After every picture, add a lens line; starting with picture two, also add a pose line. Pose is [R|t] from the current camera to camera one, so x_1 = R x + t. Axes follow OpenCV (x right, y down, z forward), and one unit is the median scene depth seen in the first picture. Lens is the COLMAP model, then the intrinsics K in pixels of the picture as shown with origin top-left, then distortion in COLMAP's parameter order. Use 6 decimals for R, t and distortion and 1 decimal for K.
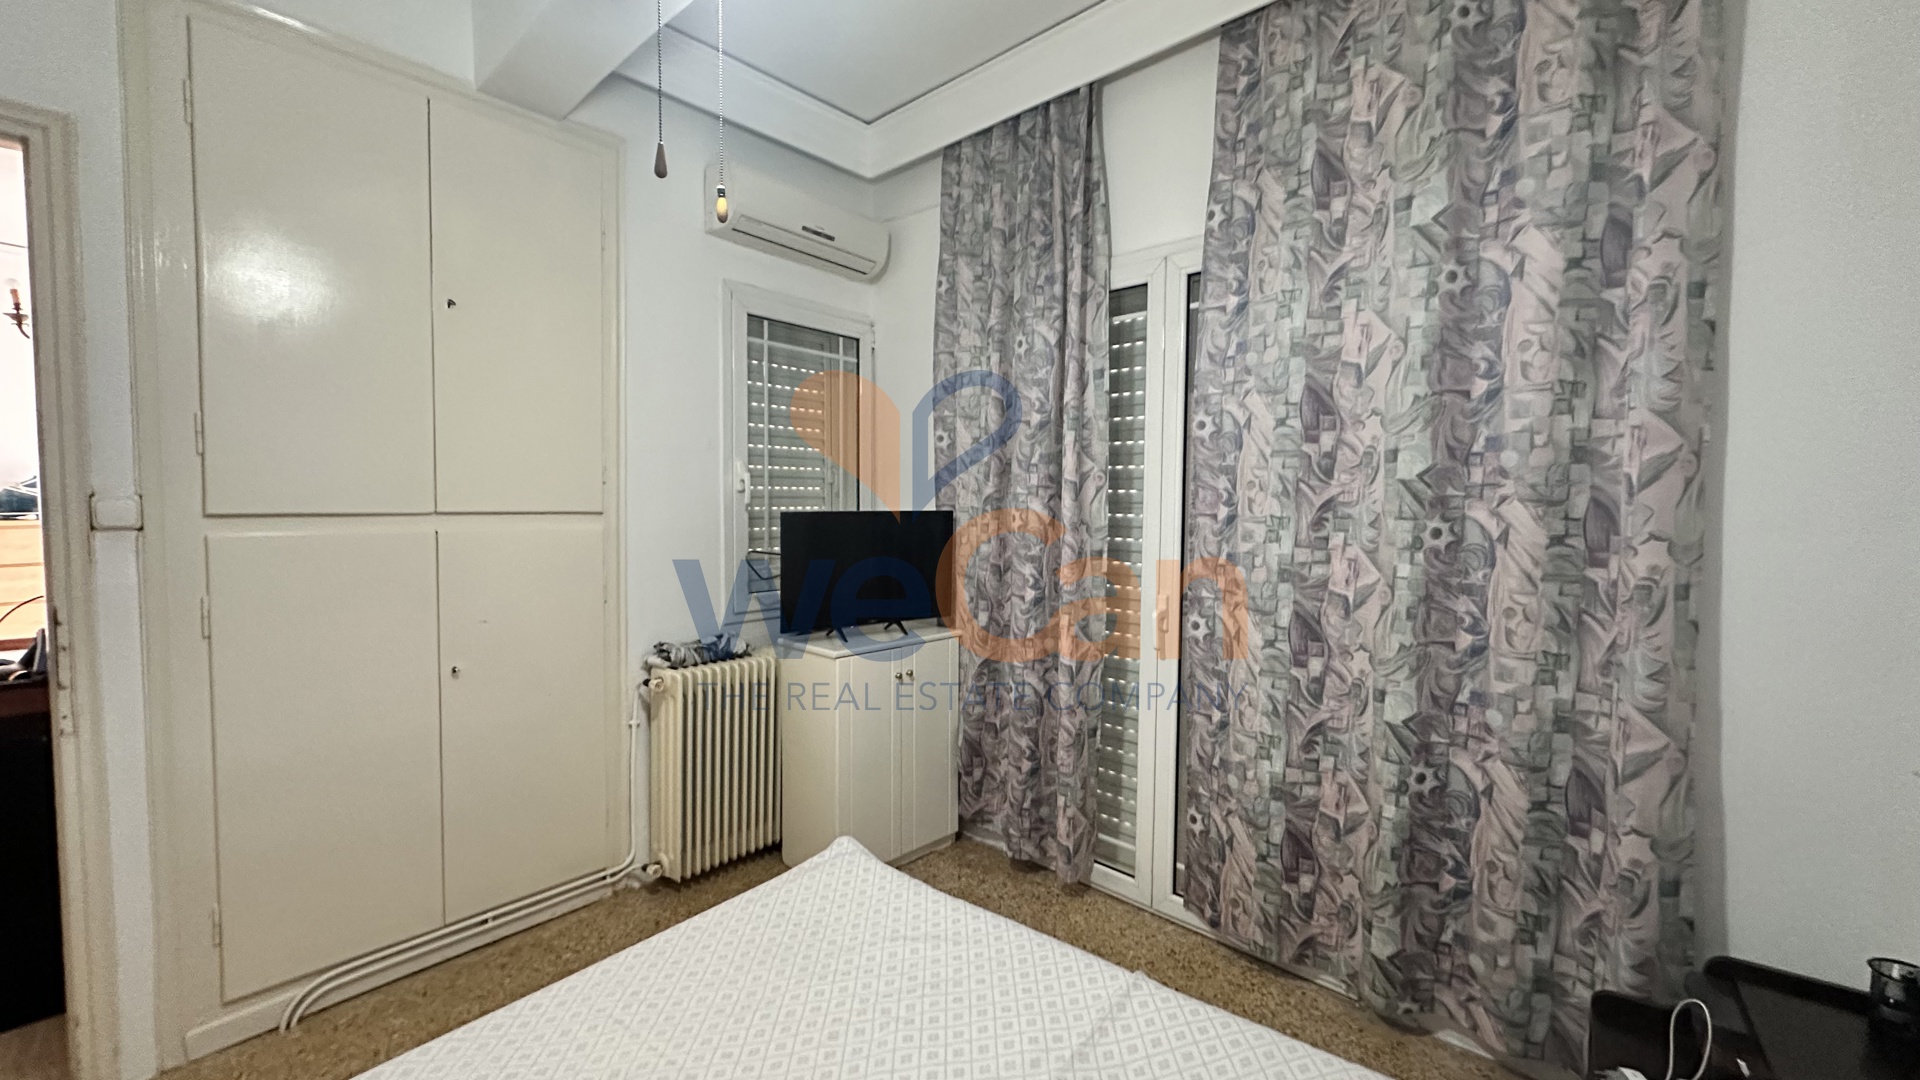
lens RADIAL K [[772.9, 0, 960.0], [0, 772.9, 540.0], [0, 0, 1]] dist [-0.004027, -0.000752]
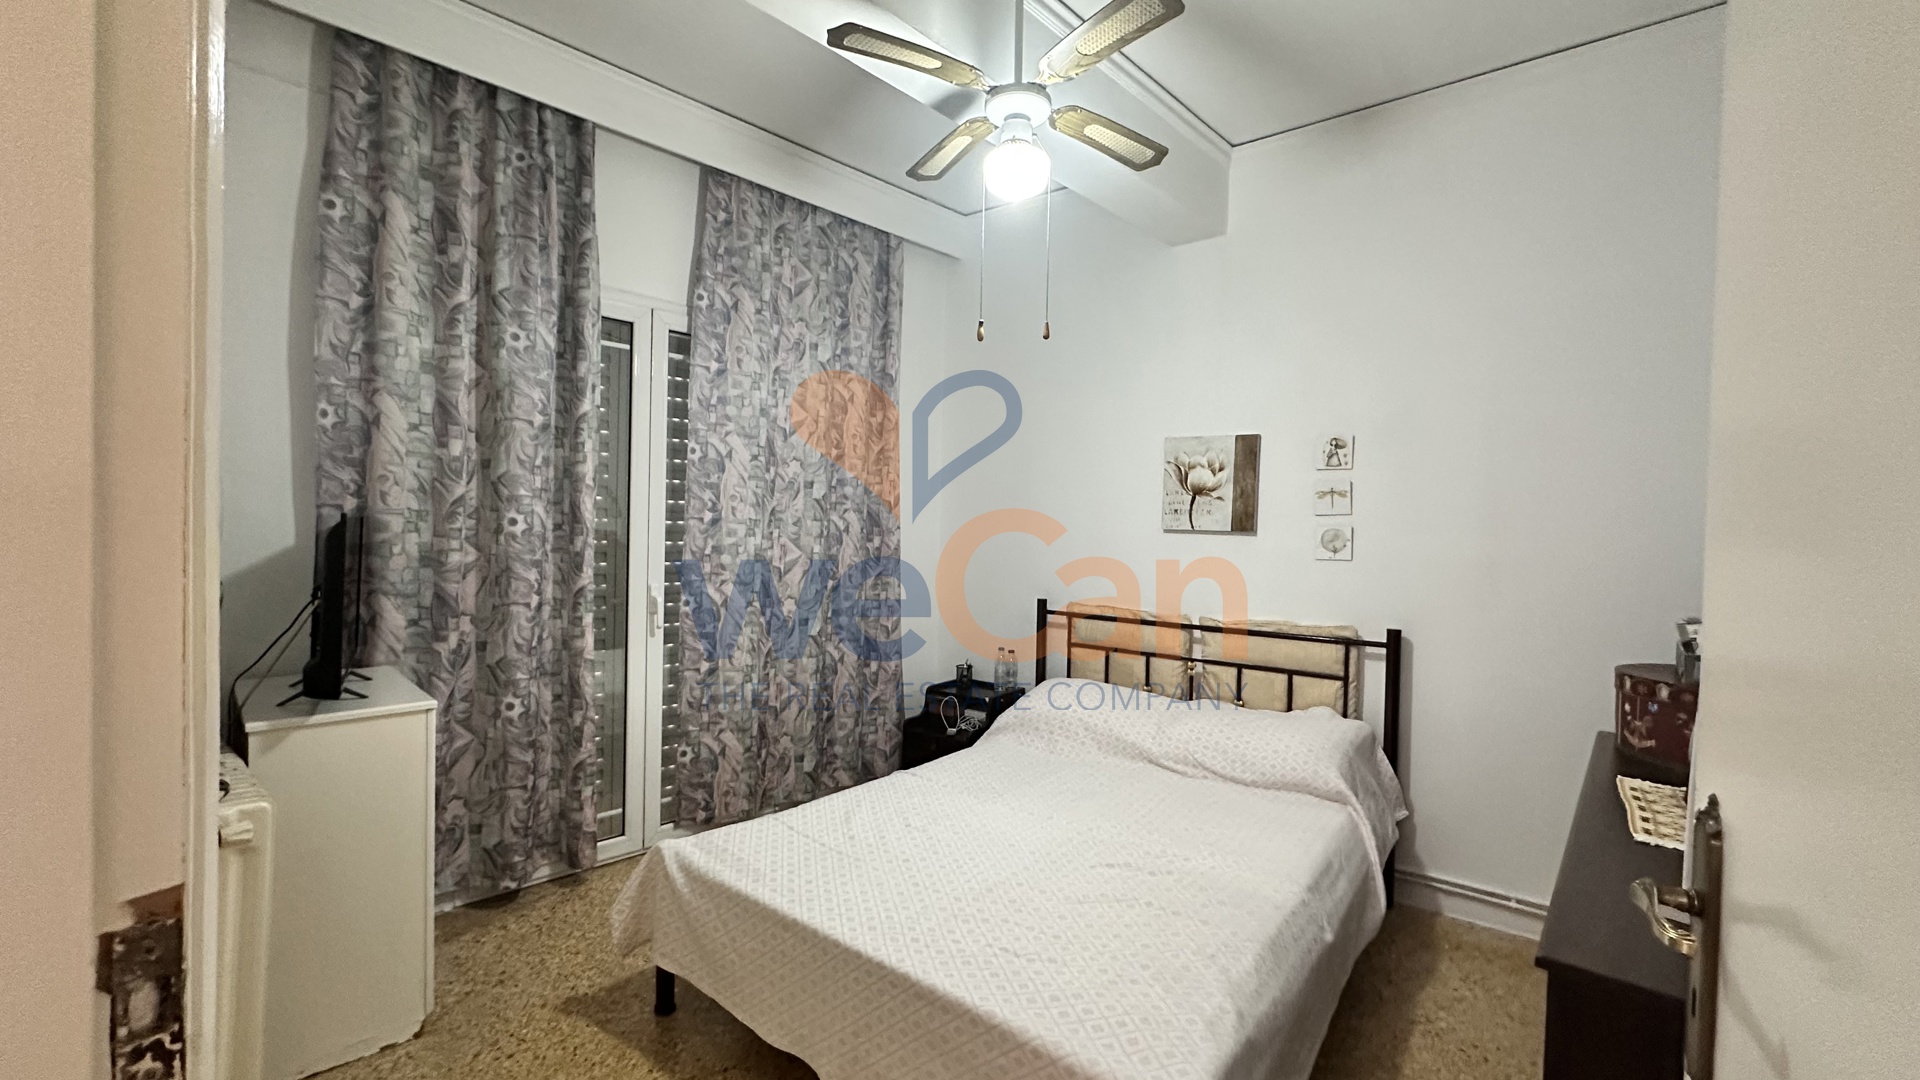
lens RADIAL K [[772.9, 0, 960.0], [0, 772.9, 540.0], [0, 0, 1]] dist [-0.004027, -0.000752]
pose [[0.004348, -0.027584, 0.999610, -1.074050], [0.032613, 0.999092, 0.027427, -0.017546], [-0.999459, 0.032481, 0.005243, 0.569433]]
